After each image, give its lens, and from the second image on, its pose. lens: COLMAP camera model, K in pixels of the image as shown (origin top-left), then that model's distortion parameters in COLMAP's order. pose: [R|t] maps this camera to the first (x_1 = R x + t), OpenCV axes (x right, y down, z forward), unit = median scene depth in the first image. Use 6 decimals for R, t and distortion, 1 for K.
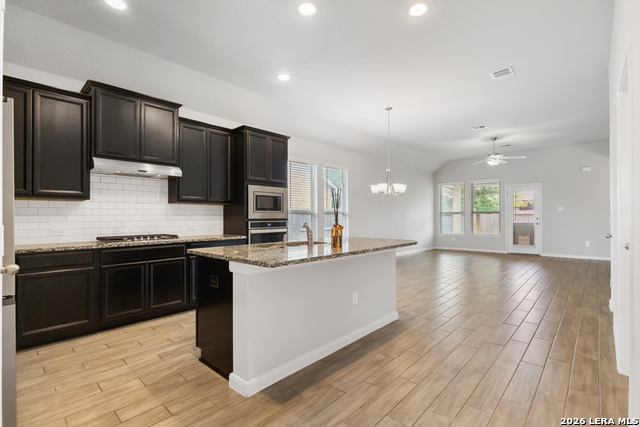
lens RADIAL K [[290.3, 0, 312.4], [0, 290.3, 215.0], [0, 0, 1]] dist [-0.007917, 0.004111]
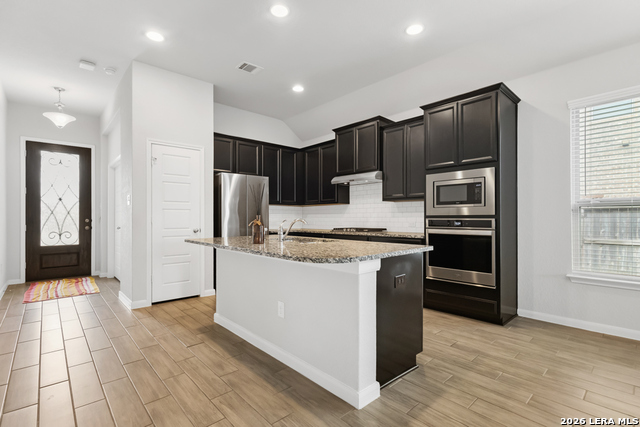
lens RADIAL K [[290.3, 0, 330.4], [0, 290.3, 217.3], [0, 0, 1]] dist [-0.007917, 0.004111]
pose [[-0.016853, 0.003637, -0.999851, 0.768812], [0.007630, 0.999965, 0.003509, 0.016237], [0.999829, -0.007570, -0.016880, 0.915828]]
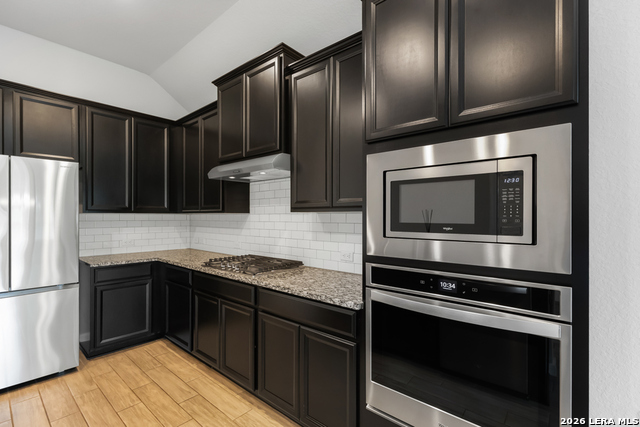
lens RADIAL K [[290.3, 0, 313.5], [0, 290.3, 215.3], [0, 0, 1]] dist [-0.007917, 0.004111]
pose [[0.061366, 0.000328, -0.998115, 0.143826], [0.003866, 0.999992, 0.000567, -0.042301], [0.998108, -0.003894, 0.061364, 1.137732]]
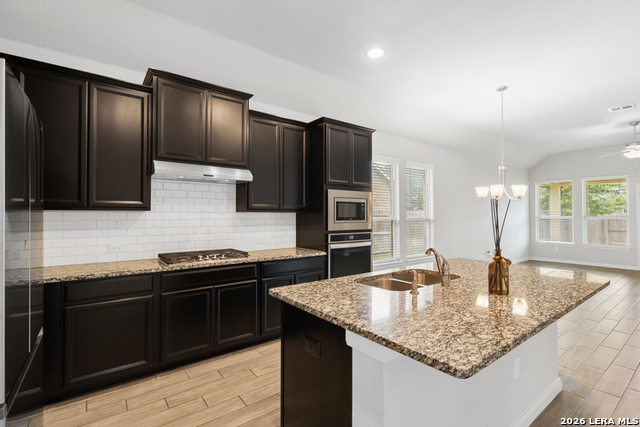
lens RADIAL K [[290.3, 0, 319.1], [0, 290.3, 212.7], [0, 0, 1]] dist [-0.007917, 0.004111]
pose [[0.987086, 0.002090, -0.160176, -0.142426], [-0.002971, 0.999982, -0.005263, -0.042086], [0.160162, 0.005671, 0.987074, 0.233685]]
